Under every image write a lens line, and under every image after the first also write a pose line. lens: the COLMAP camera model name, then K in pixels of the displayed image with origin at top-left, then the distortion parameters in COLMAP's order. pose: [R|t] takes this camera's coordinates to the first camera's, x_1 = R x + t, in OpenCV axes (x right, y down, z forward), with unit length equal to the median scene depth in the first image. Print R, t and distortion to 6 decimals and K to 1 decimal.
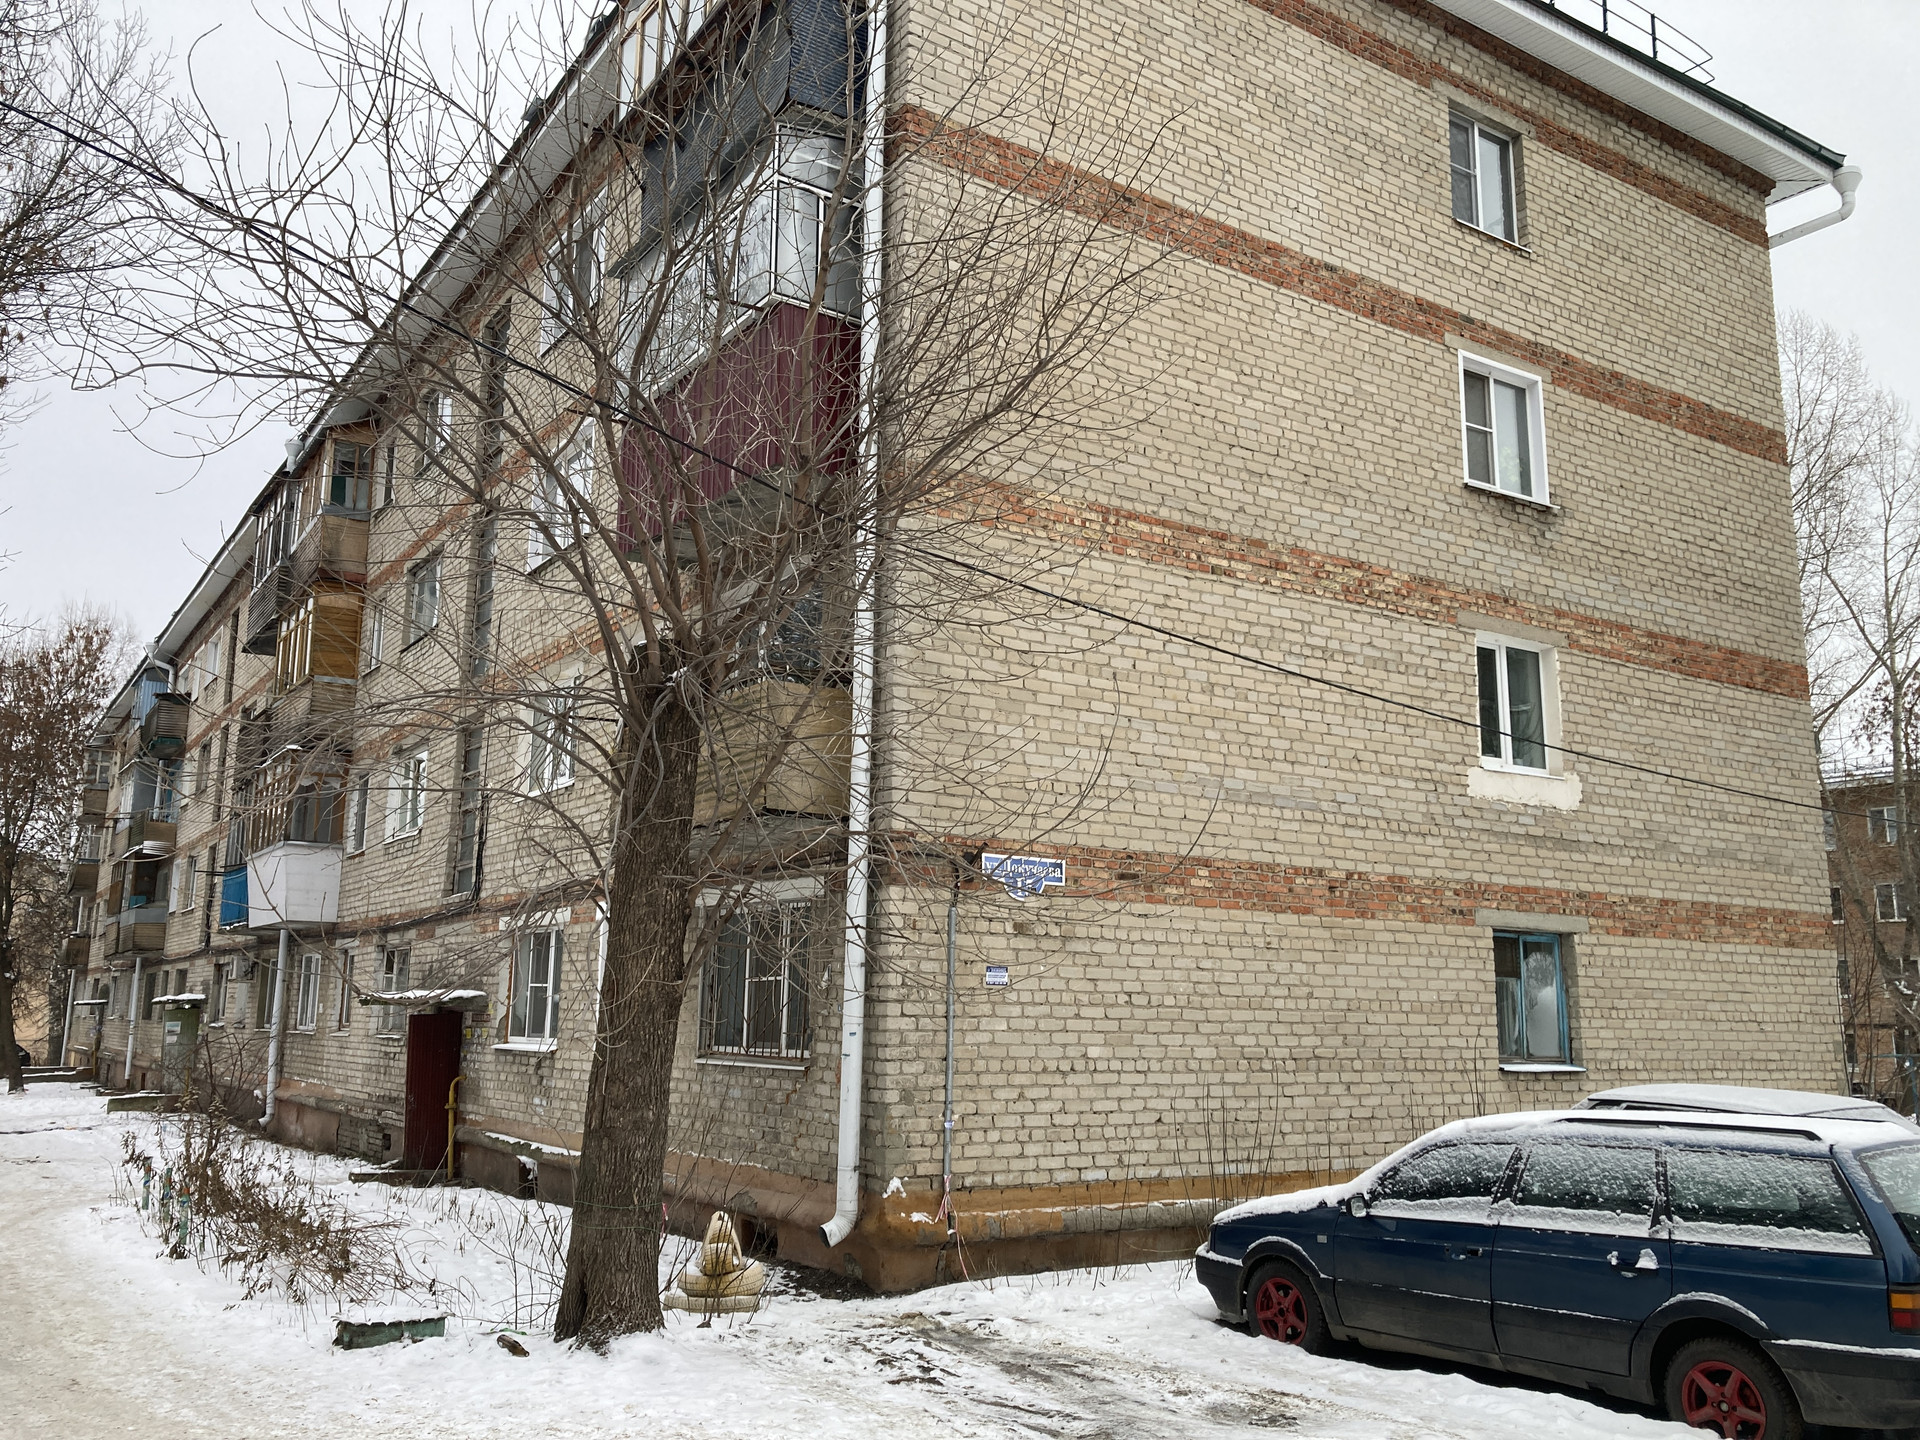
lens RADIAL K [[1536.5, 0, 973.4], [0, 1536.5, 704.1], [0, 0, 1]] dist [0.043701, -0.051141]
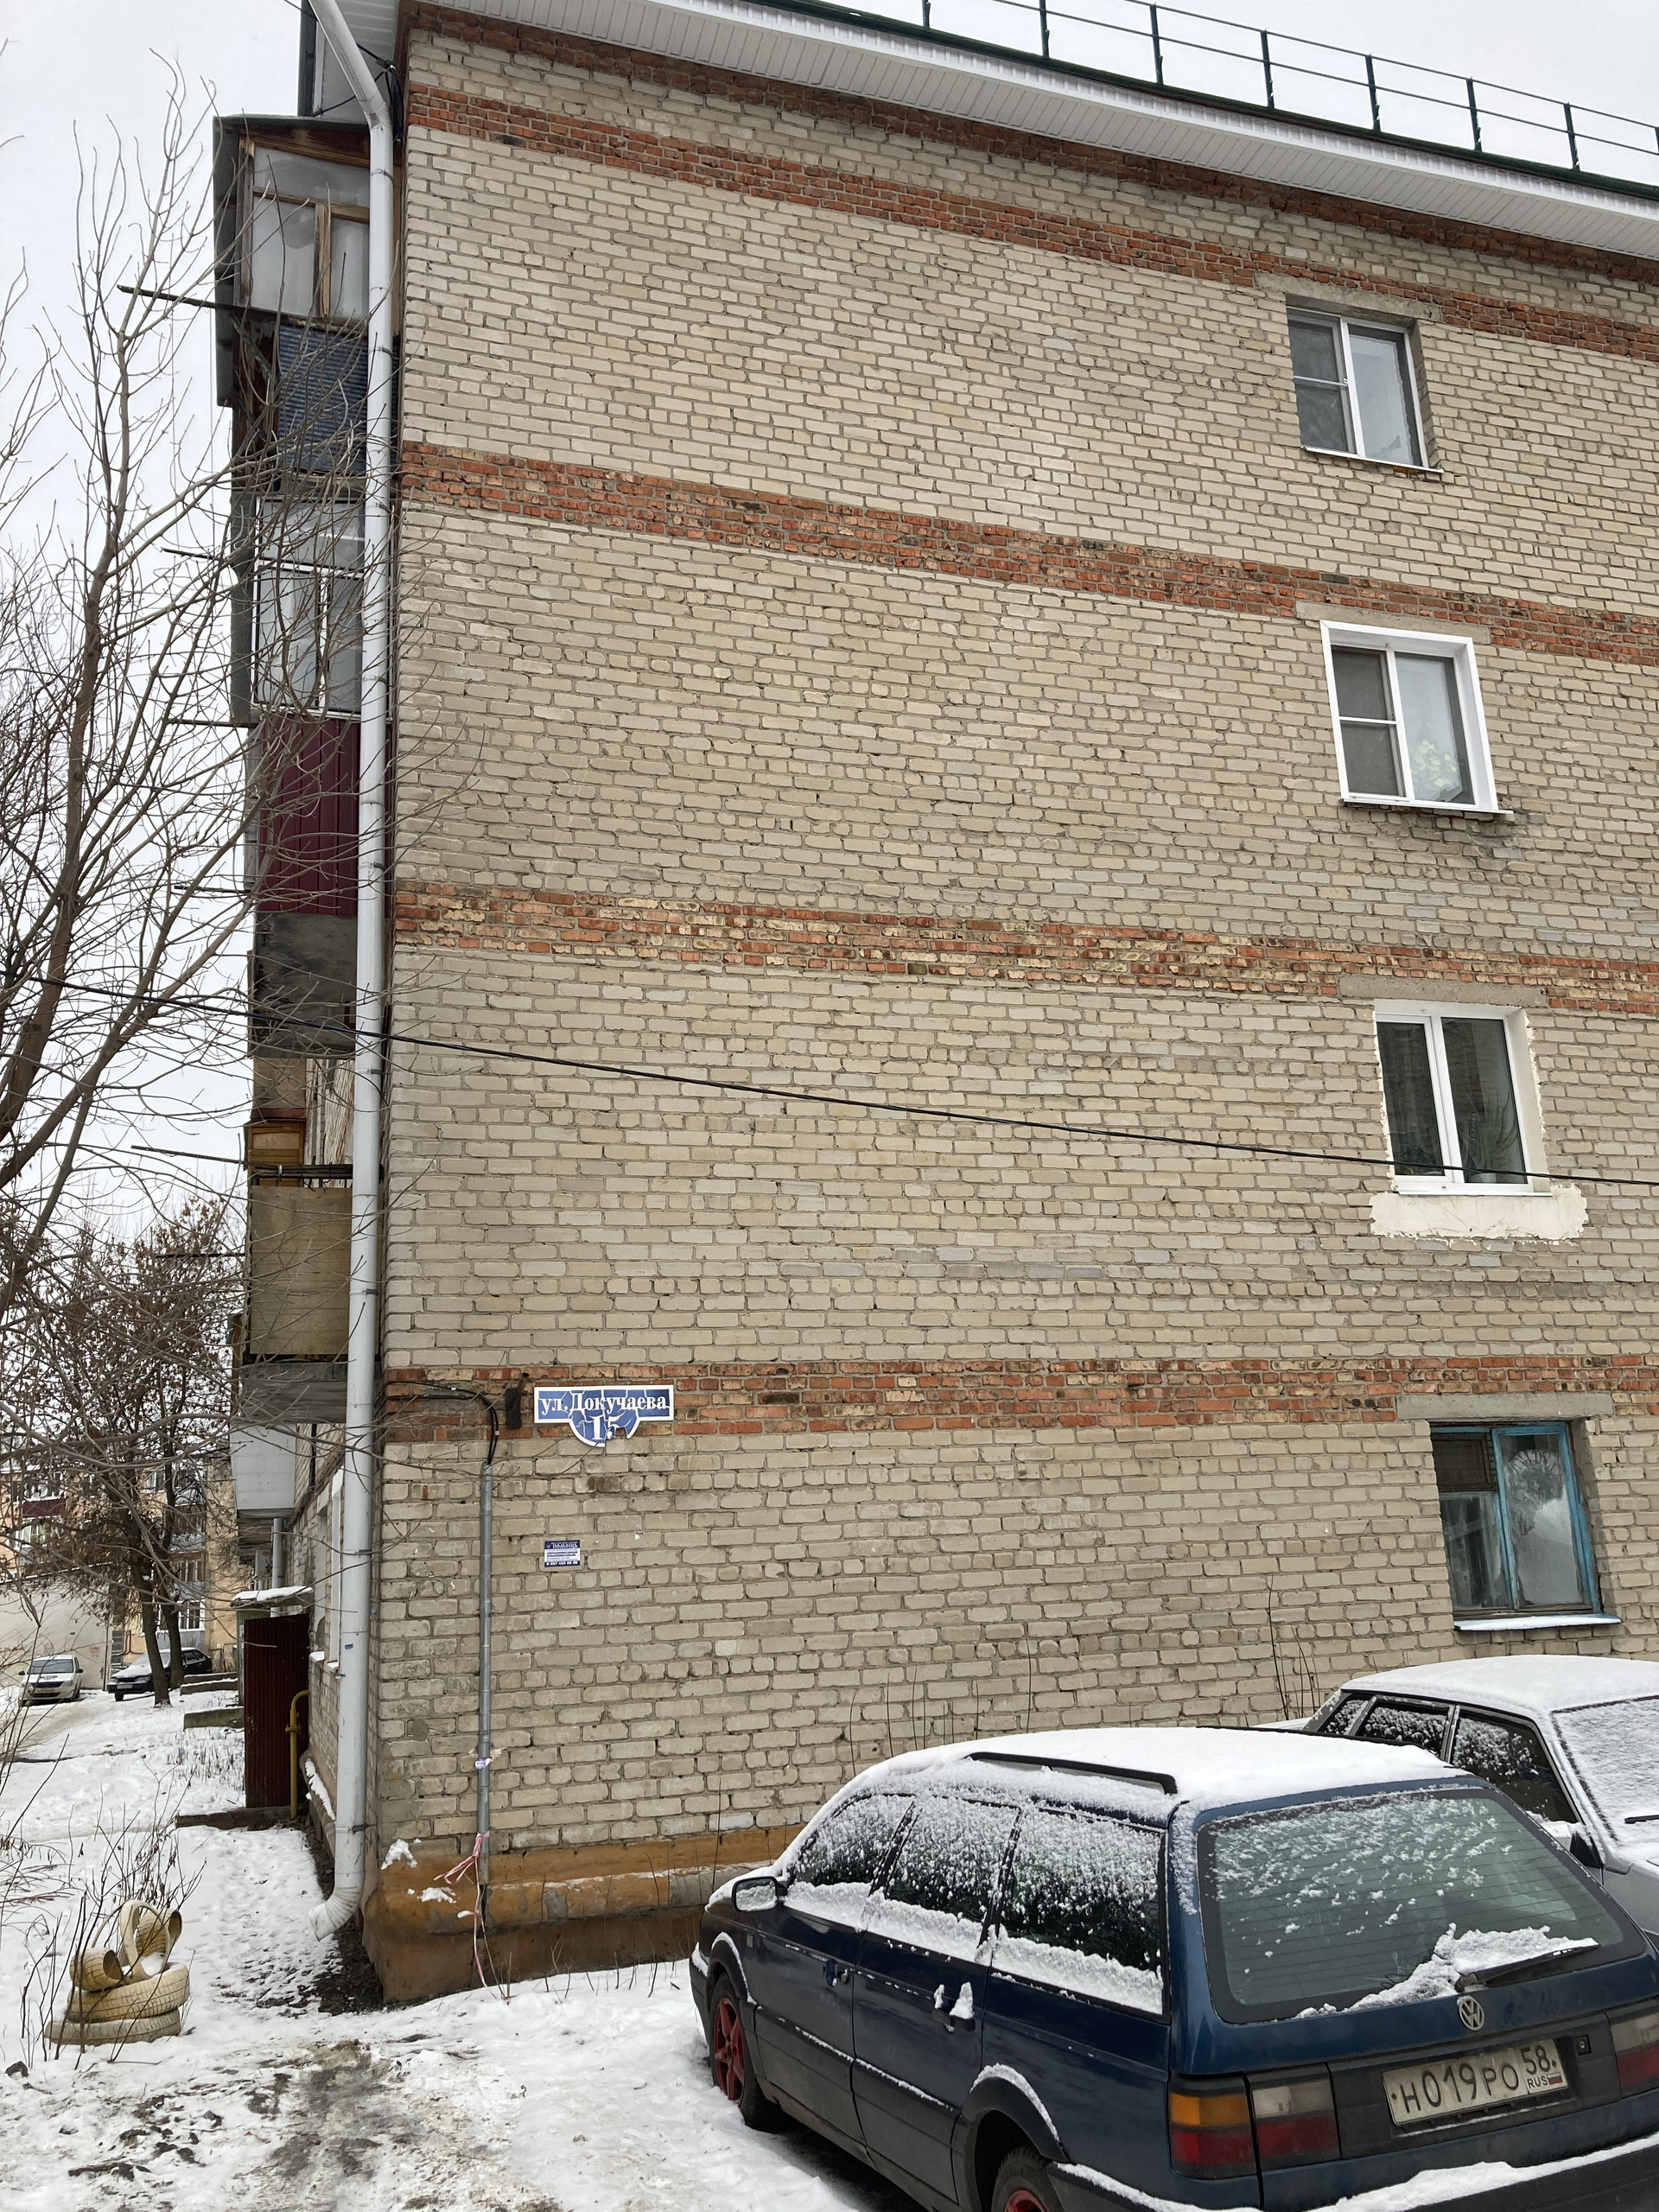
lens RADIAL K [[1770.2, 0, 1012.7], [0, 1770.2, 1079.0], [0, 0, 1]] dist [0.043701, -0.051141]
pose [[0.962481, -0.124170, -0.241272, 0.388974], [0.109506, 0.991278, -0.073319, 0.032177], [0.248271, 0.044148, 0.967684, 0.184724]]
